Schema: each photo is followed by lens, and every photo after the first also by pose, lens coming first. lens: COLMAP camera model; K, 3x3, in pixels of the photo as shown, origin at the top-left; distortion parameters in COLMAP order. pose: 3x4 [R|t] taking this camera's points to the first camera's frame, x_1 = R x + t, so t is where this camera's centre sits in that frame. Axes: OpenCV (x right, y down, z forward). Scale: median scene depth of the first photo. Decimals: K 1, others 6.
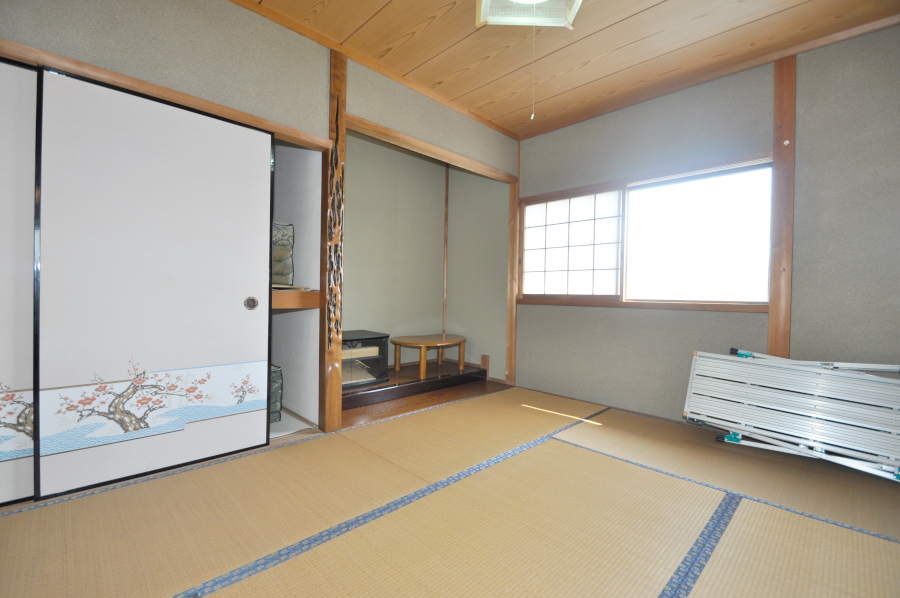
lens RADIAL K [[392.0, 0, 436.7], [0, 392.0, 296.1], [0, 0, 1]] dist [0.001314, -0.013458]
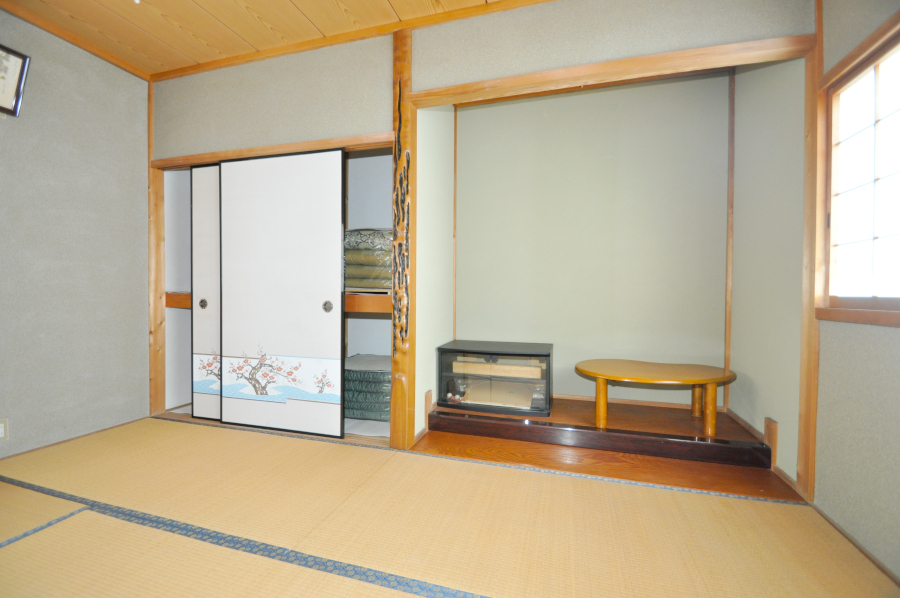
lens RADIAL K [[407.8, 0, 450.0], [0, 407.8, 299.0], [0, 0, 1]] dist [-0.004457, -0.000620]
pose [[0.482250, -0.000784, -0.876033, 0.696977], [-0.001797, 0.999997, -0.001884, -0.001644], [0.876032, 0.002483, 0.482247, 0.719516]]
